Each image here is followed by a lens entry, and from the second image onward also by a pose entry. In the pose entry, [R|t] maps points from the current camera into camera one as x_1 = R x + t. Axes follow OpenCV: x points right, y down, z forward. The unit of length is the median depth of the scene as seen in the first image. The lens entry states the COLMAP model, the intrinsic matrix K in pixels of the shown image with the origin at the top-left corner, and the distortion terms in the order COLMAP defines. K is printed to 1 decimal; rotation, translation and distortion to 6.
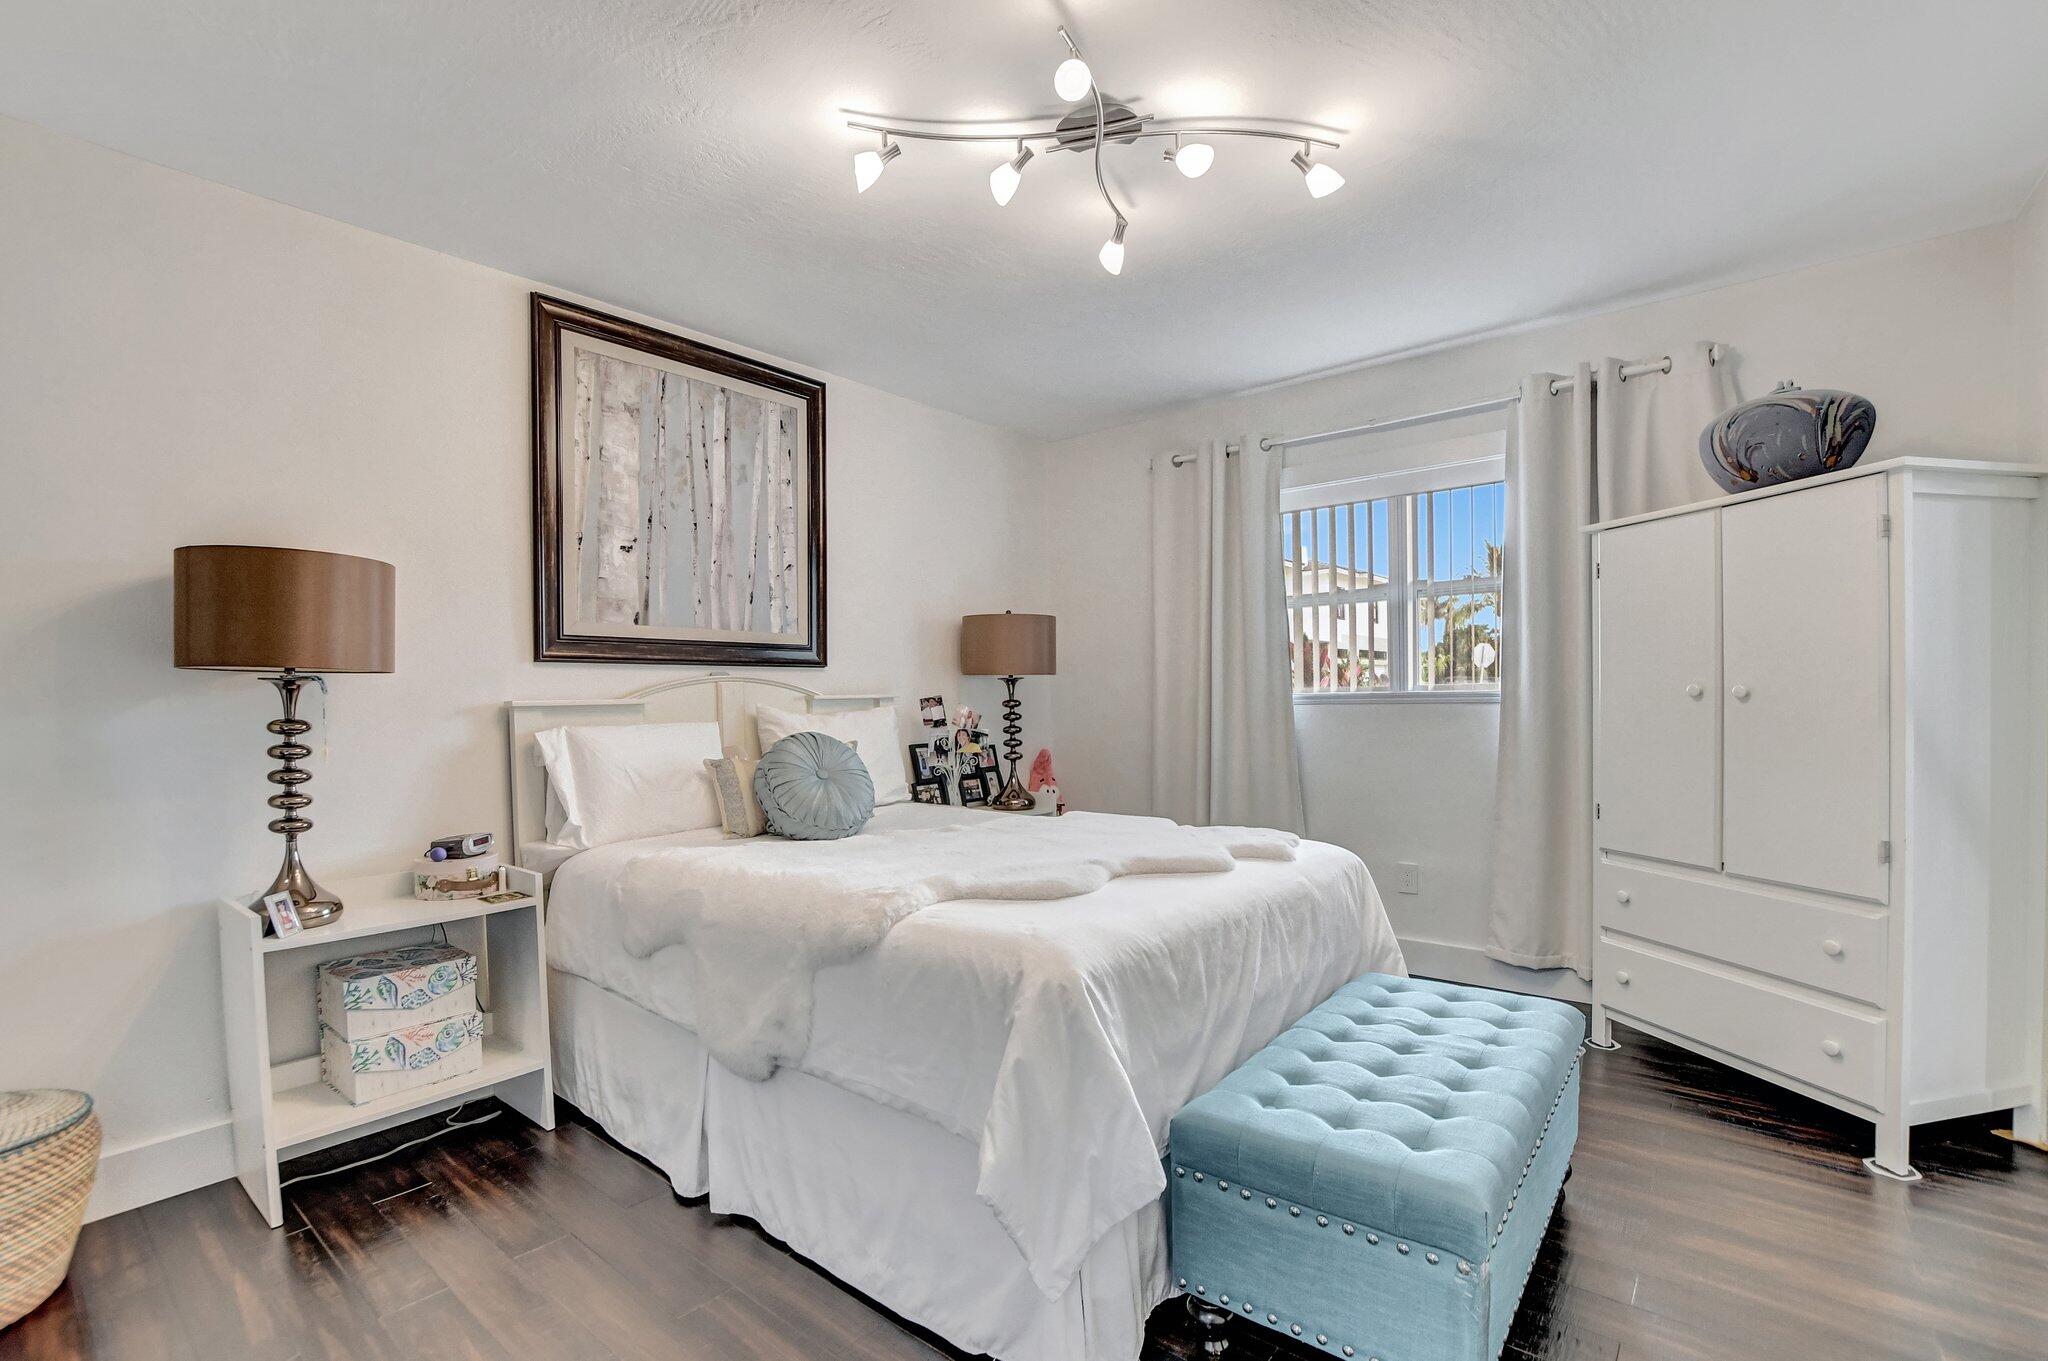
lens RADIAL K [[918.3, 0, 1024.0], [0, 918.3, 680.5], [0, 0, 1]] dist [-0.000645, -0.000087]
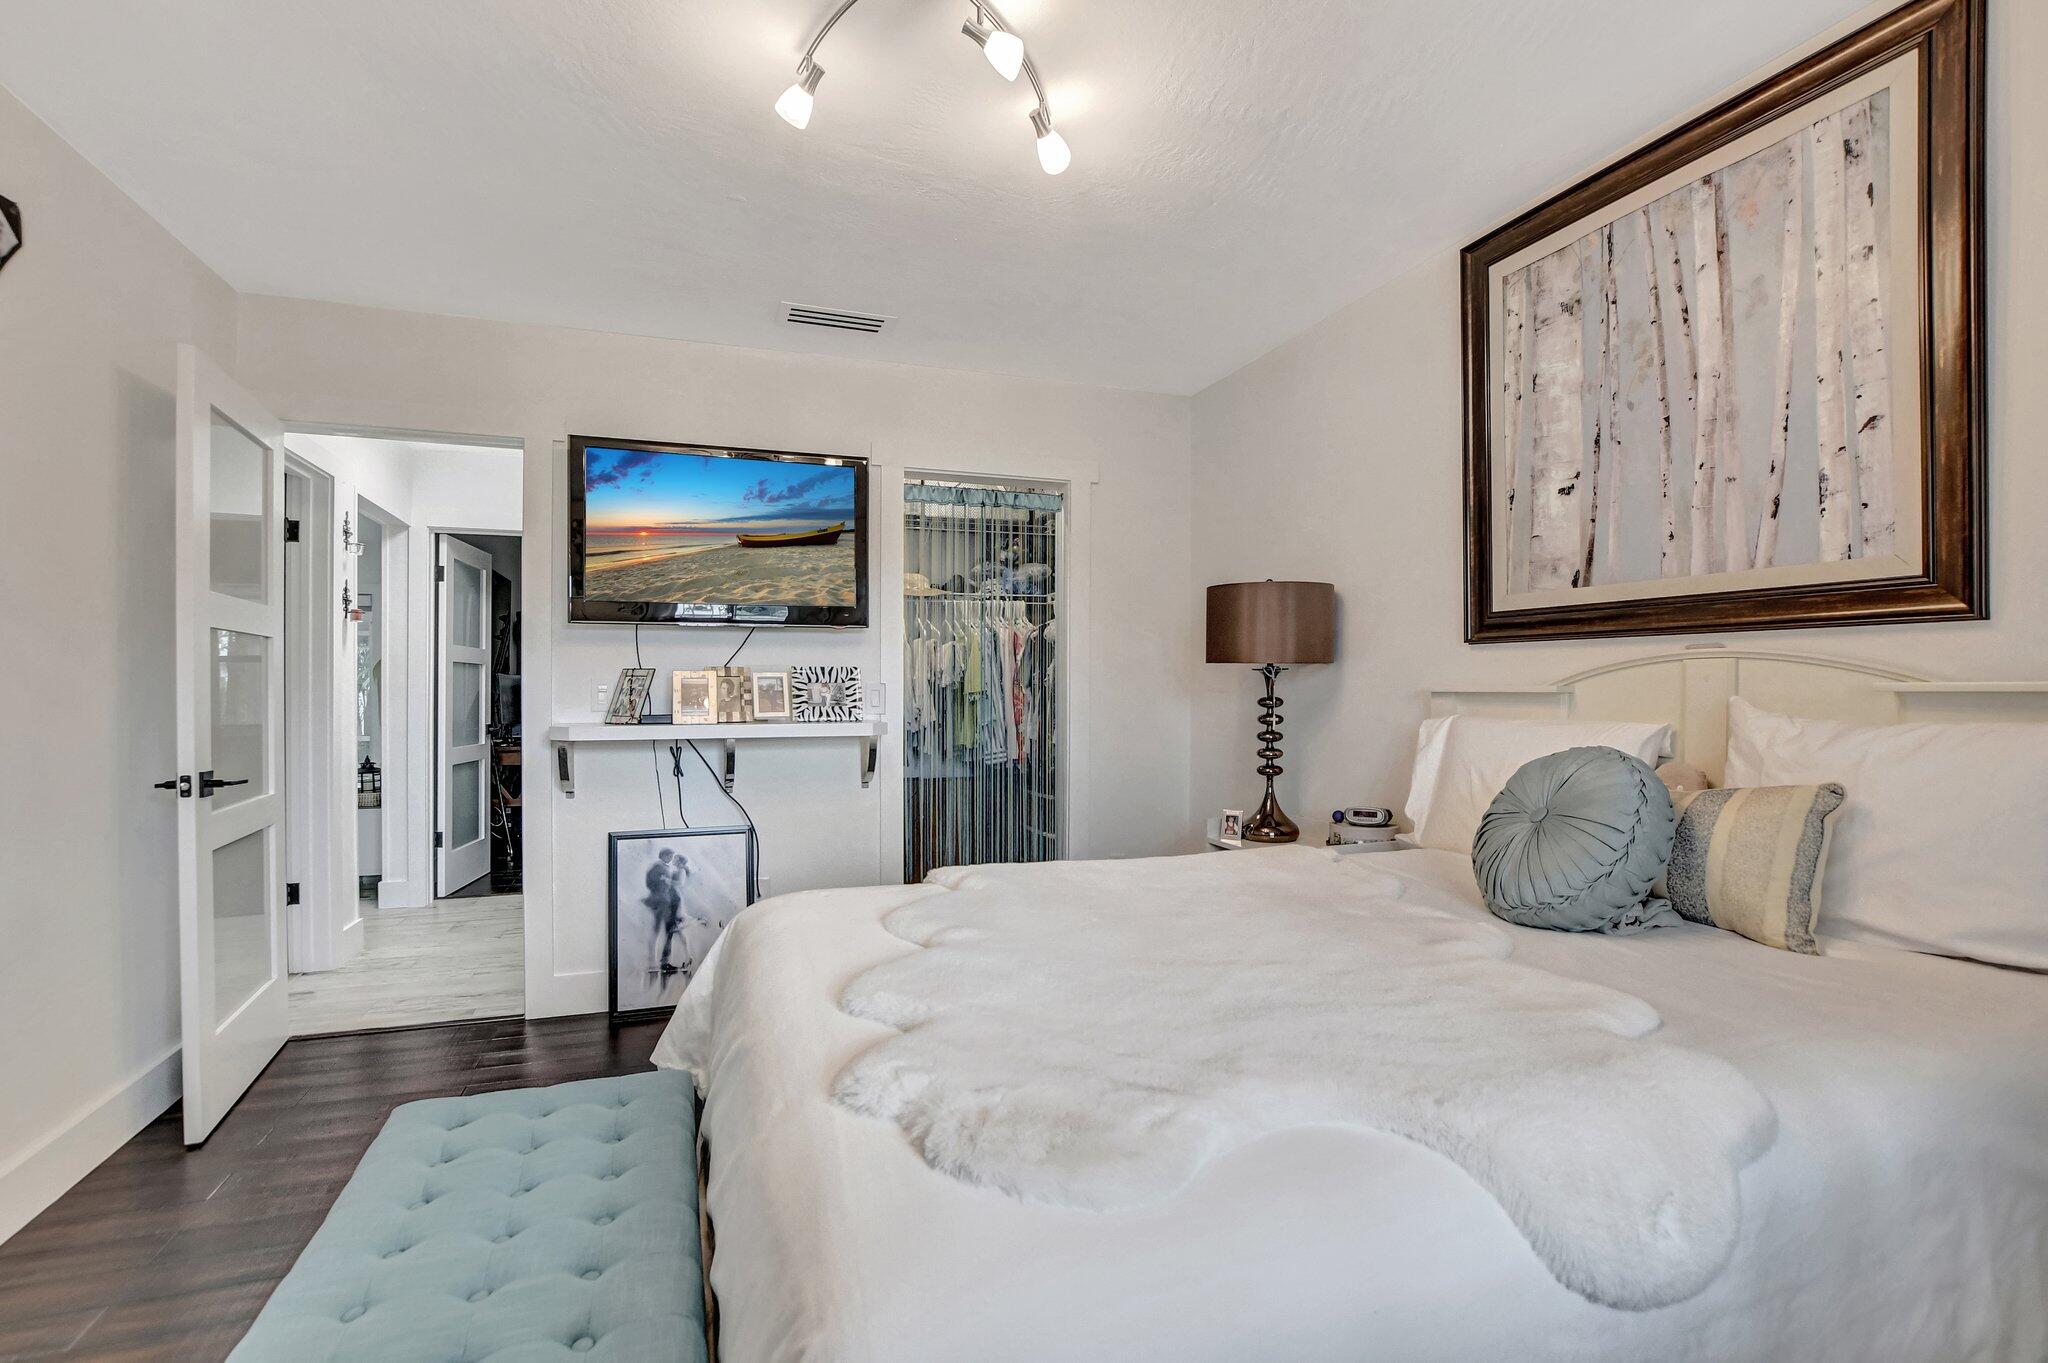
lens RADIAL K [[972.3, 0, 1016.8], [0, 972.3, 679.7], [0, 0, 1]] dist [-0.003480, -0.000386]
pose [[-0.518586, 0.007367, -0.854994, 0.484446], [0.020450, 0.999784, -0.003788, 0.008702], [0.854781, -0.019449, -0.518624, 0.982384]]
